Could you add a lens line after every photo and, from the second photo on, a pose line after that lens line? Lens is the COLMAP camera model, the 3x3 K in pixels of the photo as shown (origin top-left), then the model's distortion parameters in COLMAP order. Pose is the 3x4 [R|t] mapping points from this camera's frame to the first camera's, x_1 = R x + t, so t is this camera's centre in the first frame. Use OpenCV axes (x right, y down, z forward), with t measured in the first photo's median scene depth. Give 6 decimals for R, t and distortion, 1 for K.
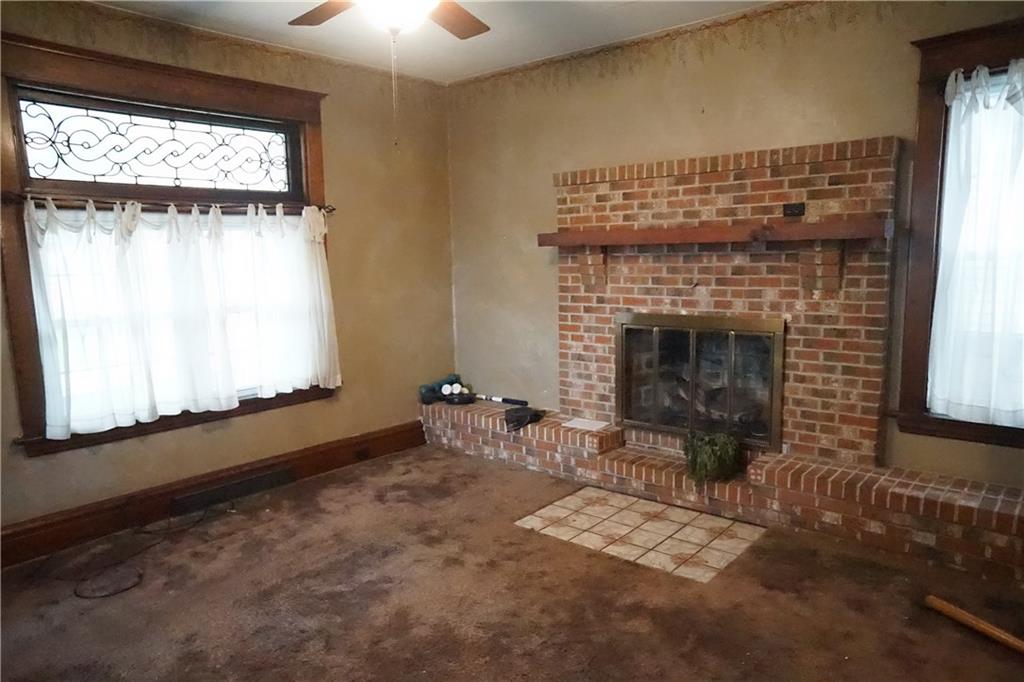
lens RADIAL K [[687.8, 0, 508.0], [0, 687.8, 343.8], [0, 0, 1]] dist [-0.047908, 0.062212]
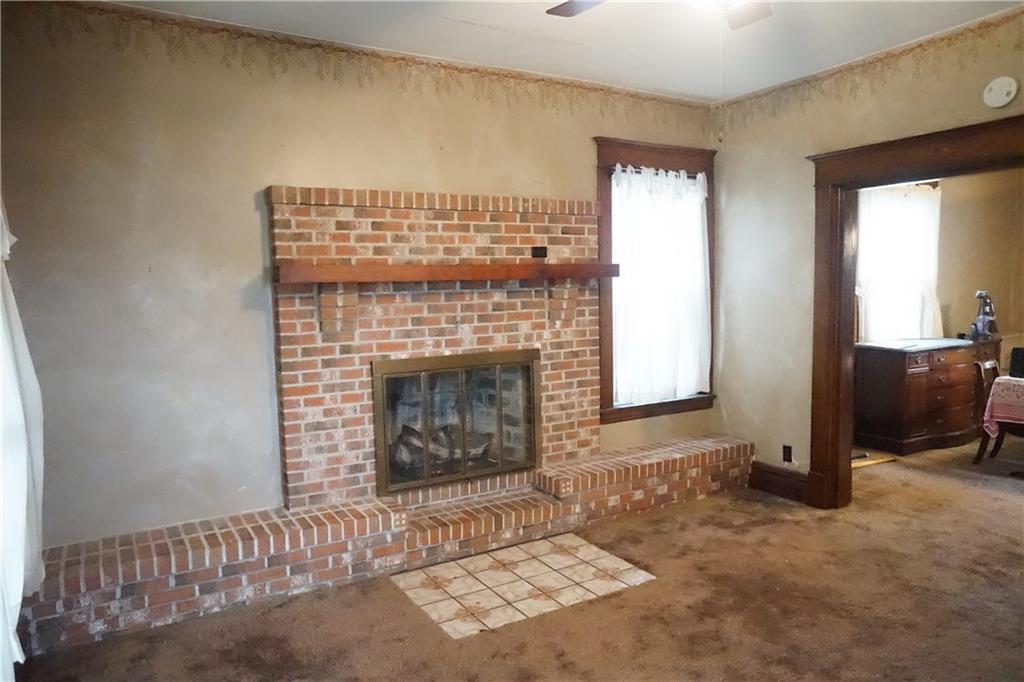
lens RADIAL K [[687.8, 0, 508.2], [0, 687.8, 342.2], [0, 0, 1]] dist [-0.047908, 0.062212]
pose [[0.333412, -0.062587, 0.940702, -0.642011], [0.139946, 0.990025, 0.016268, -0.066594], [-0.932337, 0.126224, 0.338845, 0.620771]]
